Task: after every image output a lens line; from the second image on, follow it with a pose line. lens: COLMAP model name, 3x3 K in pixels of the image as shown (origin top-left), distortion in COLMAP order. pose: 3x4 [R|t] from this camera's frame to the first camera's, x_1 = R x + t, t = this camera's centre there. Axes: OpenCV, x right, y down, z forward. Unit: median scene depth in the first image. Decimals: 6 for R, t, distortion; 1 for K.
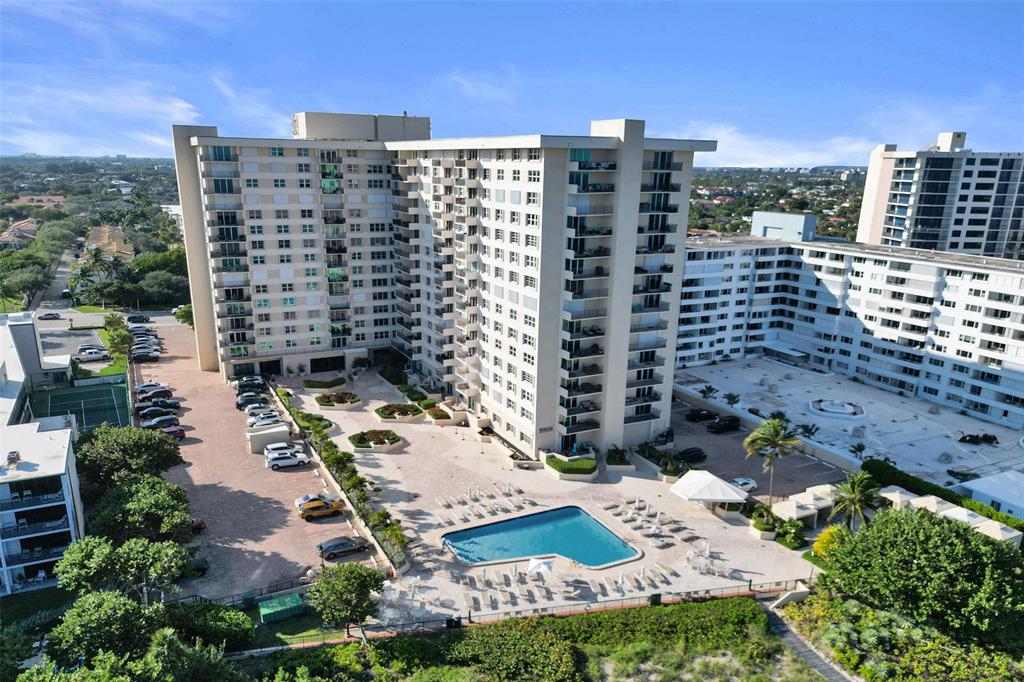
lens RADIAL K [[725.7, 0, 511.8], [0, 725.7, 389.9], [0, 0, 1]] dist [0.008160, -0.001389]
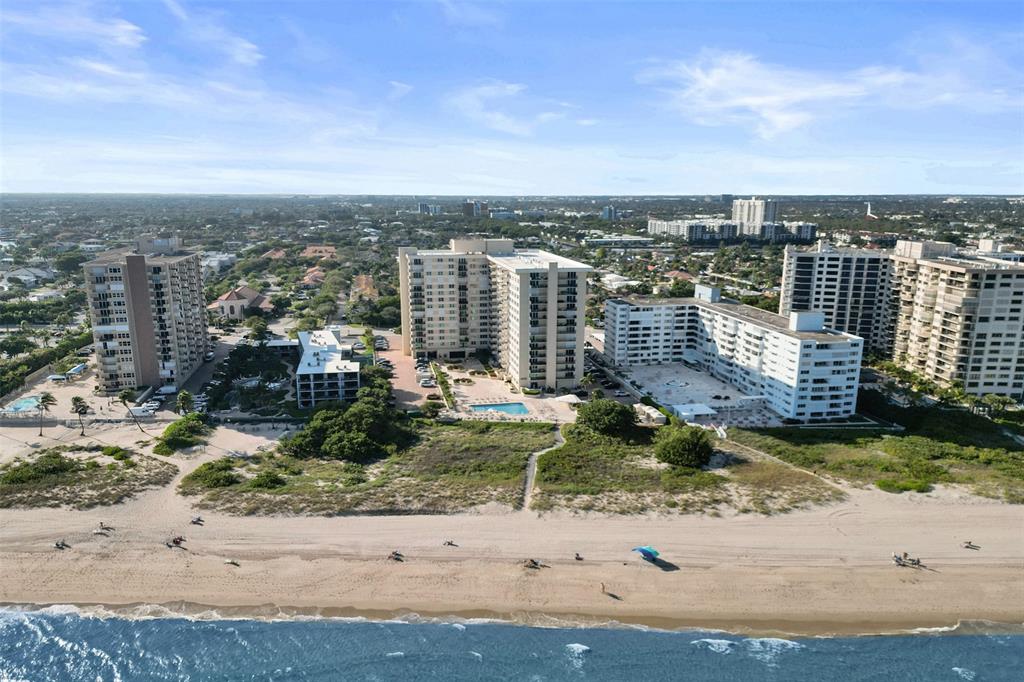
lens RADIAL K [[725.7, 0, 511.8], [0, 725.7, 389.9], [0, 0, 1]] dist [0.008160, -0.001389]
pose [[0.959034, 0.059743, -0.276919, 0.523650], [-0.071164, 0.996971, -0.031368, 0.129929], [0.274207, 0.049790, 0.960381, -1.059089]]
